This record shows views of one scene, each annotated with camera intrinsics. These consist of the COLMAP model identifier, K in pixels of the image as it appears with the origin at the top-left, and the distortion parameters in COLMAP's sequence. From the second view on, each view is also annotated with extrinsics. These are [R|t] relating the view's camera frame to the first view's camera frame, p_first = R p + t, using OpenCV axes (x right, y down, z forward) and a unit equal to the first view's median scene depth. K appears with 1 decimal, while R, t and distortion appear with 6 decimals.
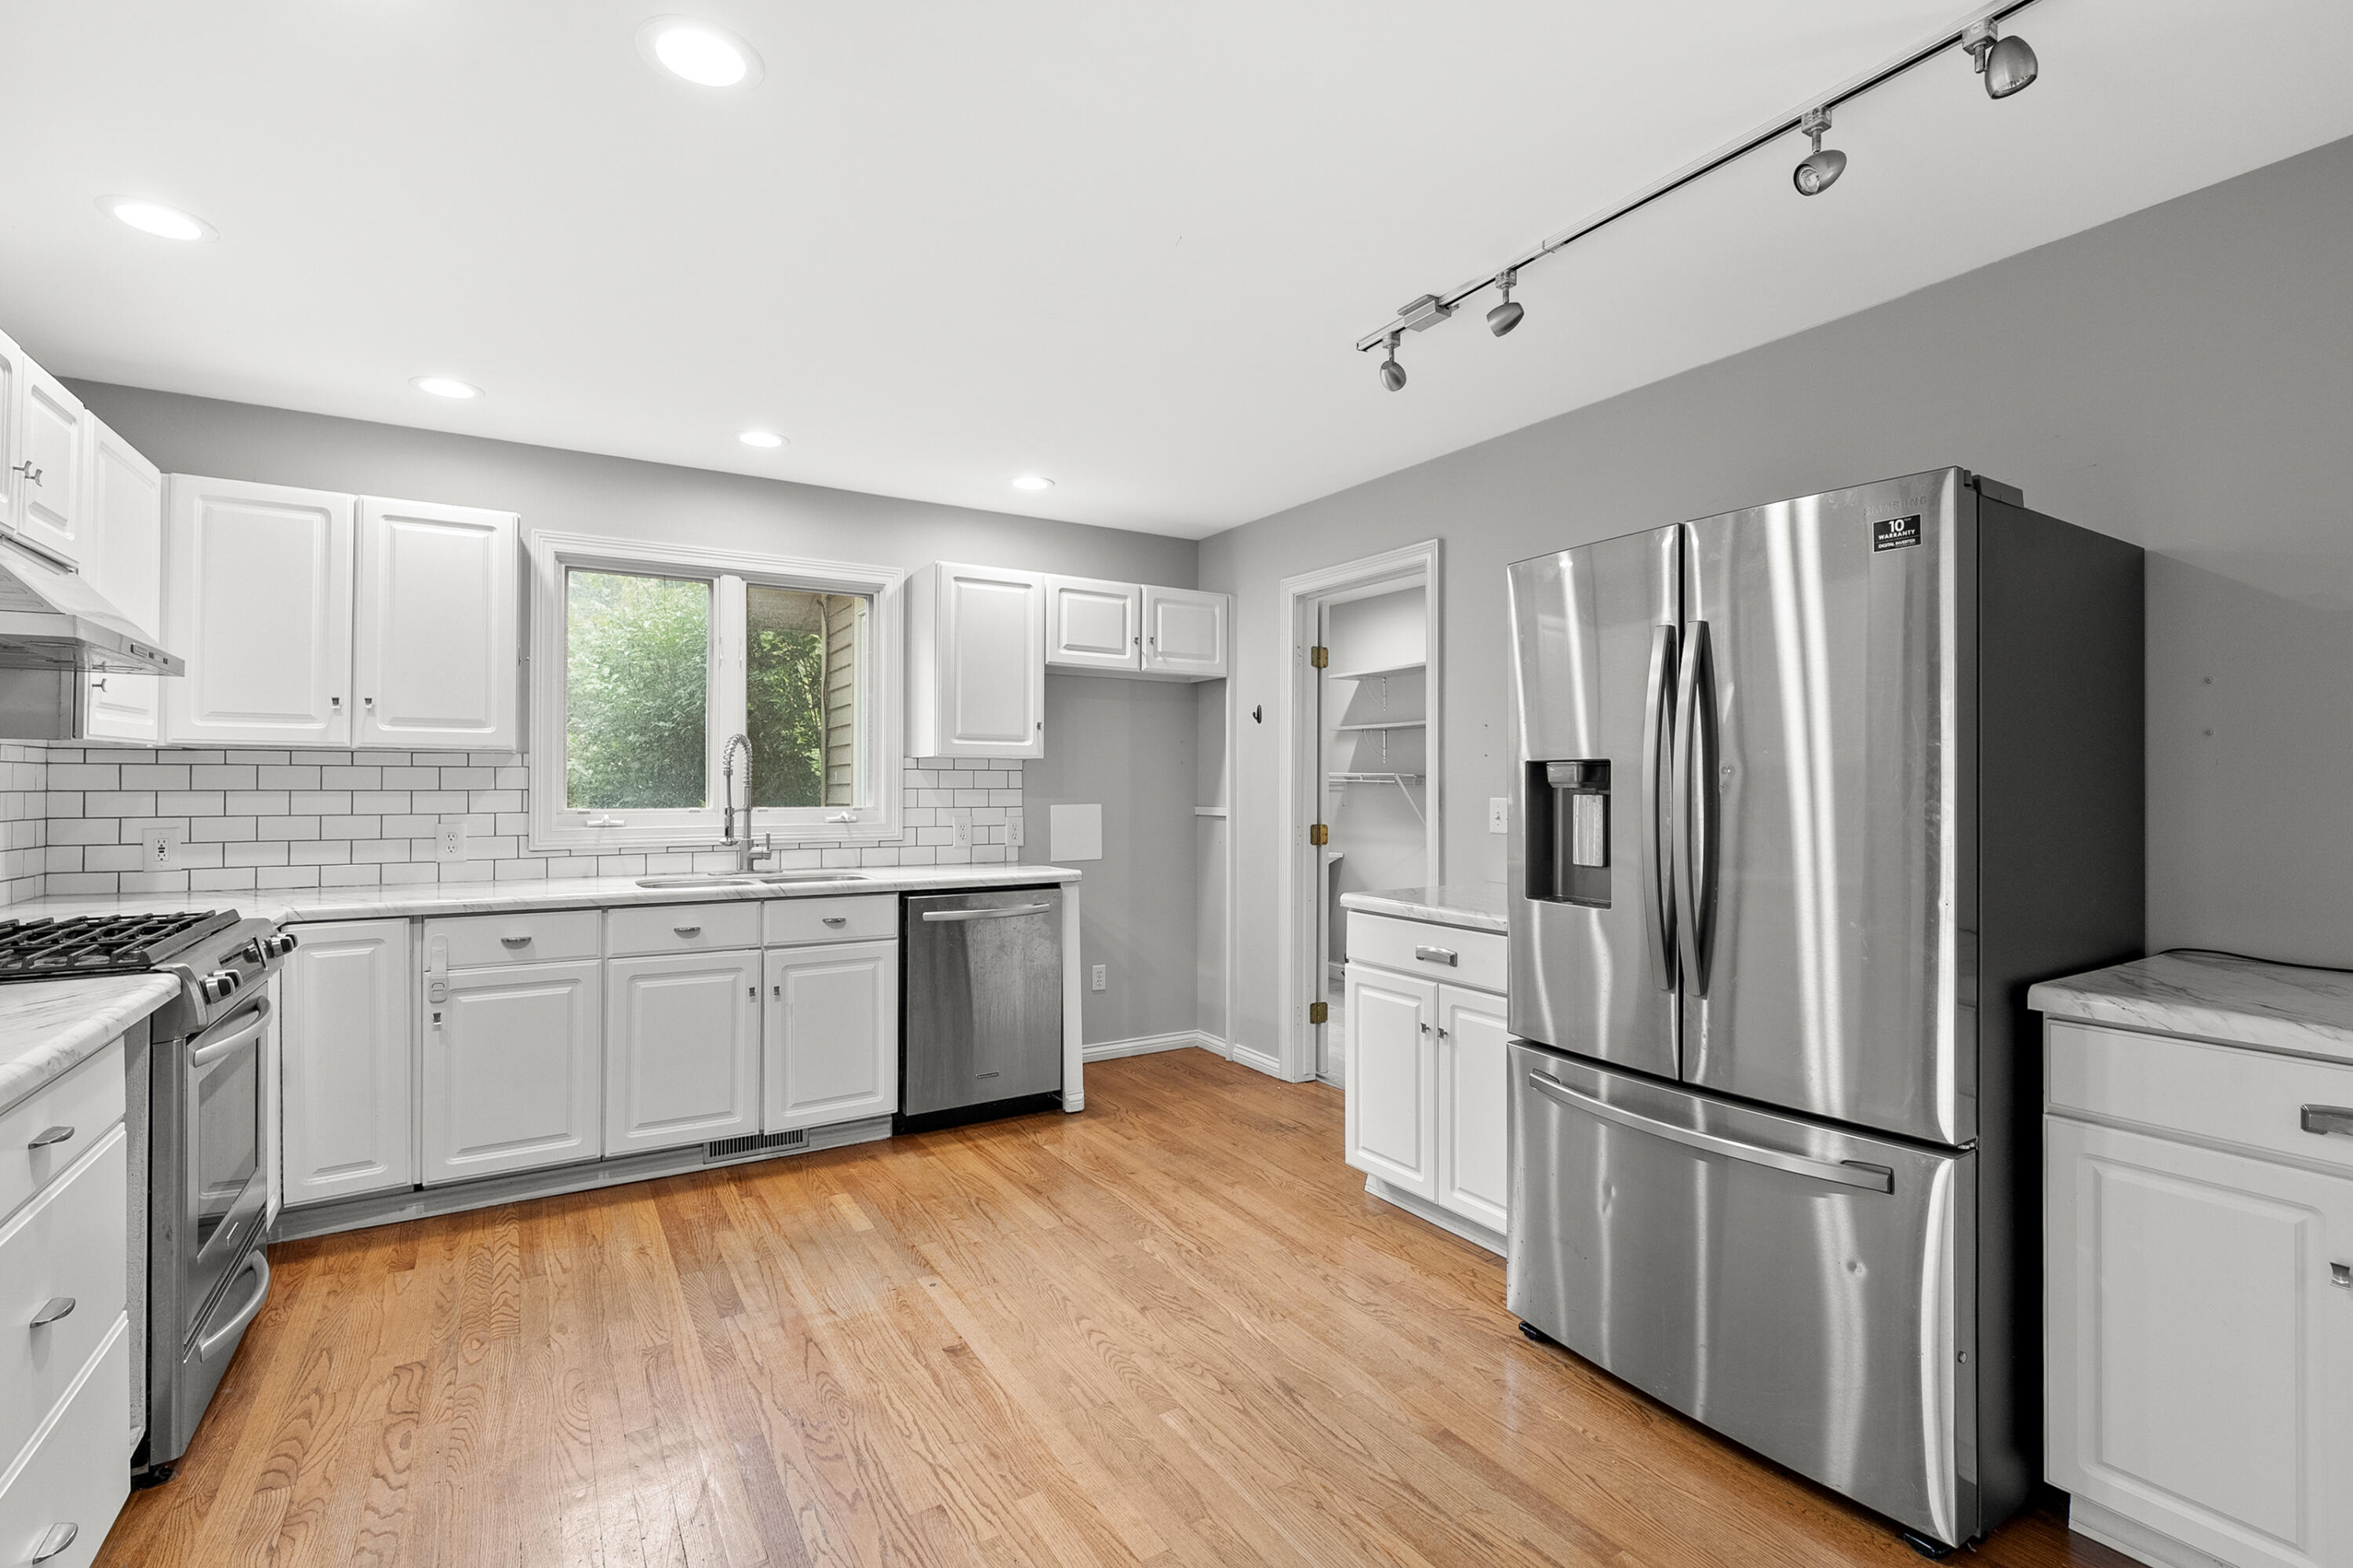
lens RADIAL K [[1067.7, 0, 1177.8], [0, 1067.7, 786.5], [0, 0, 1]] dist [-0.001906, -0.000141]
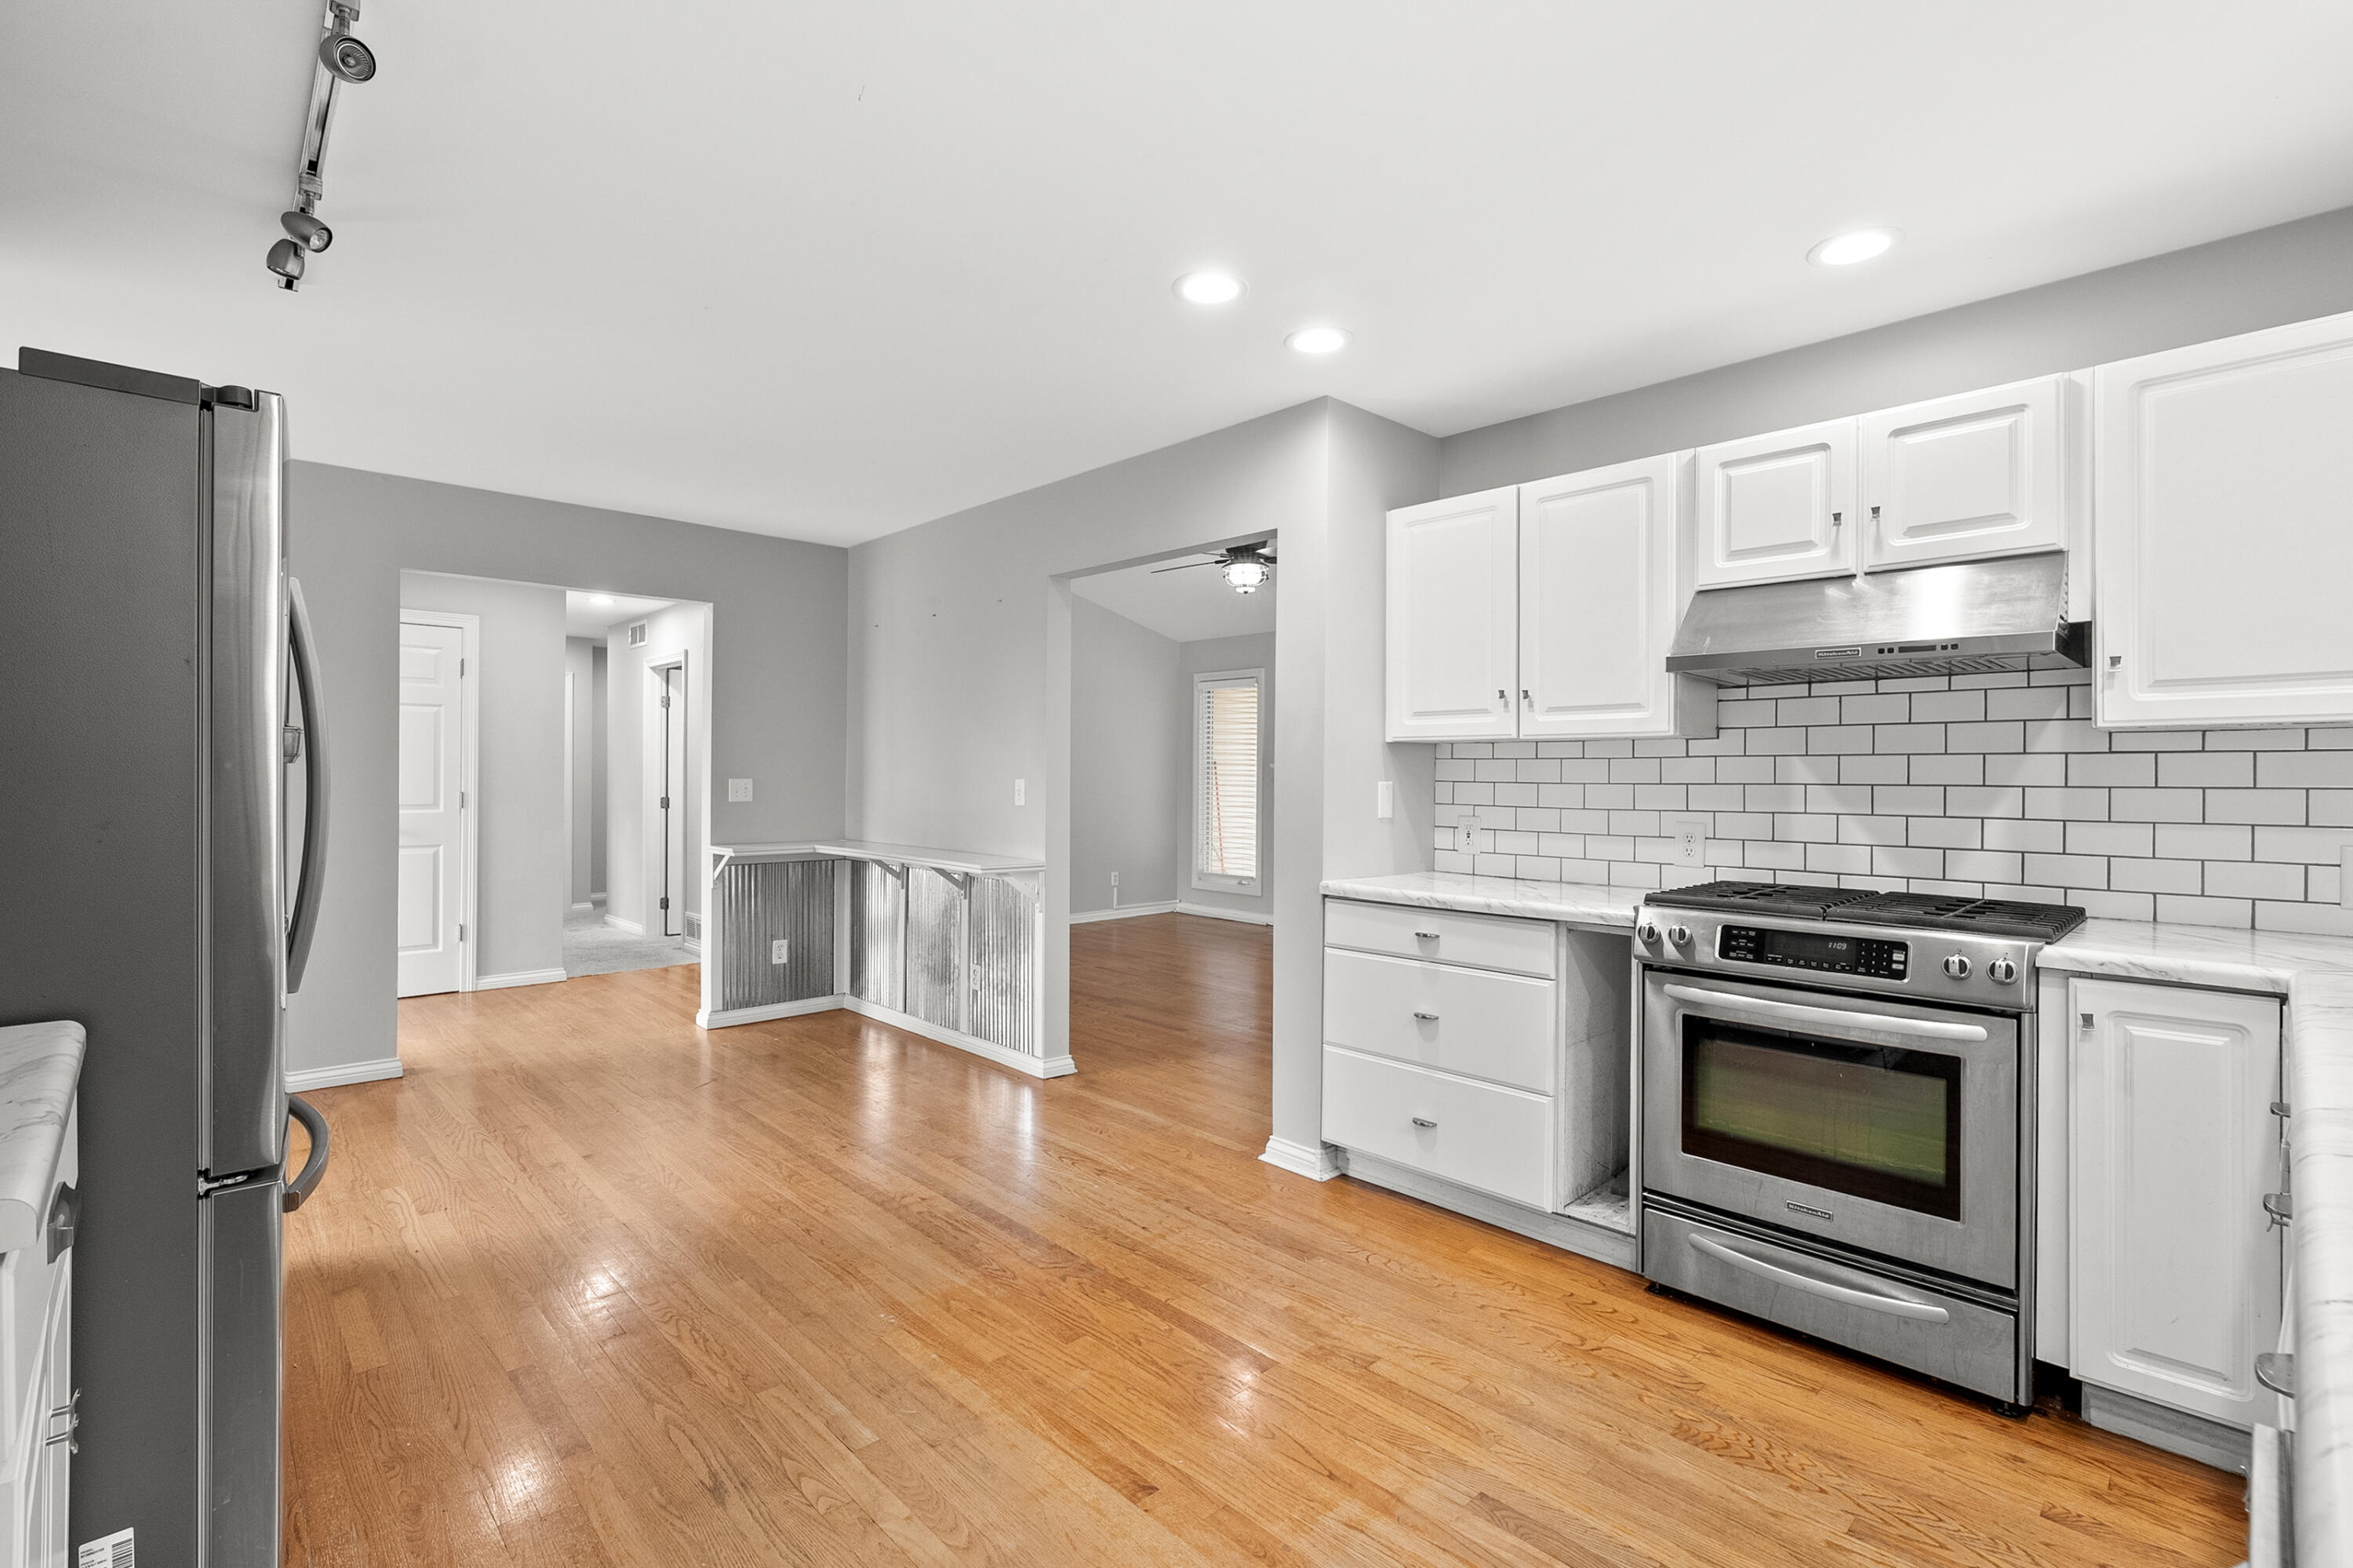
lens RADIAL K [[1067.7, 0, 1173.7], [0, 1067.7, 783.0], [0, 0, 1]] dist [-0.001906, -0.000141]
pose [[-0.980073, -0.008131, -0.198473, -0.053752], [-0.010344, 0.999895, 0.010113, 0.001821], [0.198370, 0.011965, -0.980054, 1.310669]]
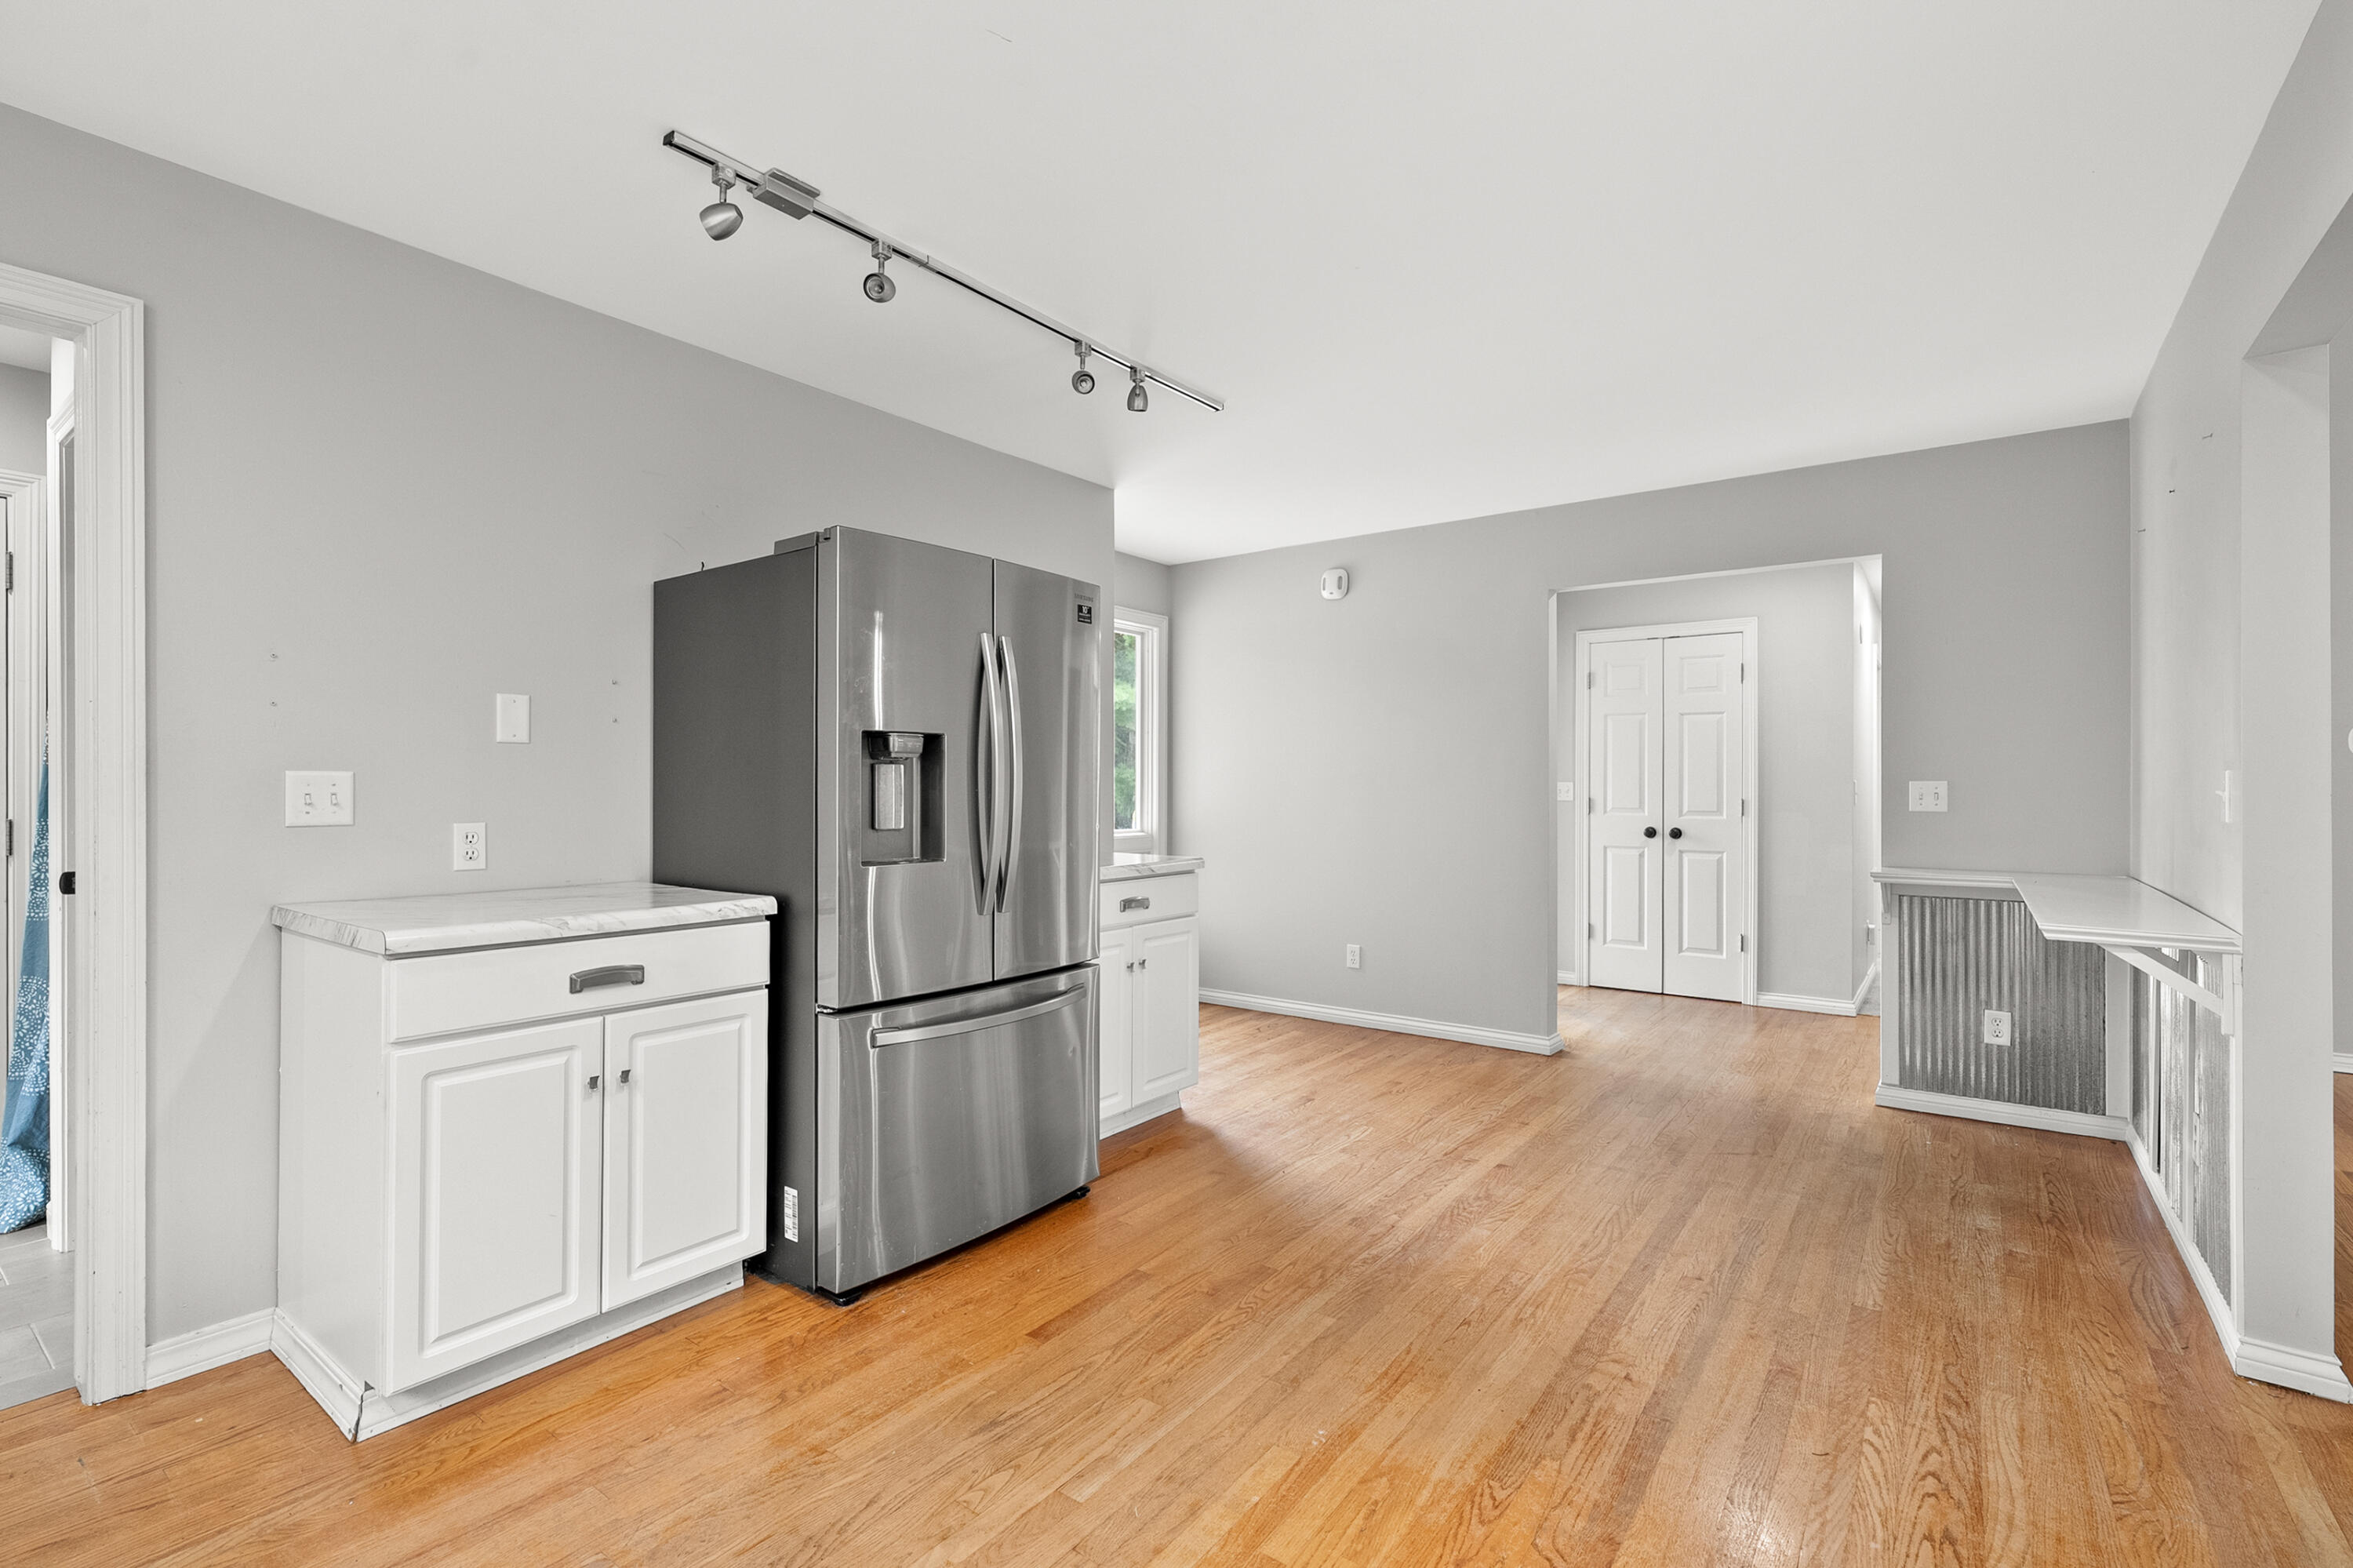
lens RADIAL K [[1067.7, 0, 1166.4], [0, 1067.7, 791.5], [0, 0, 1]] dist [-0.001906, -0.000141]
pose [[-0.359575, -0.007792, 0.933084, -0.542375], [0.000685, 0.999963, 0.008615, 0.019606], [-0.933116, 0.003736, -0.359556, 0.825535]]
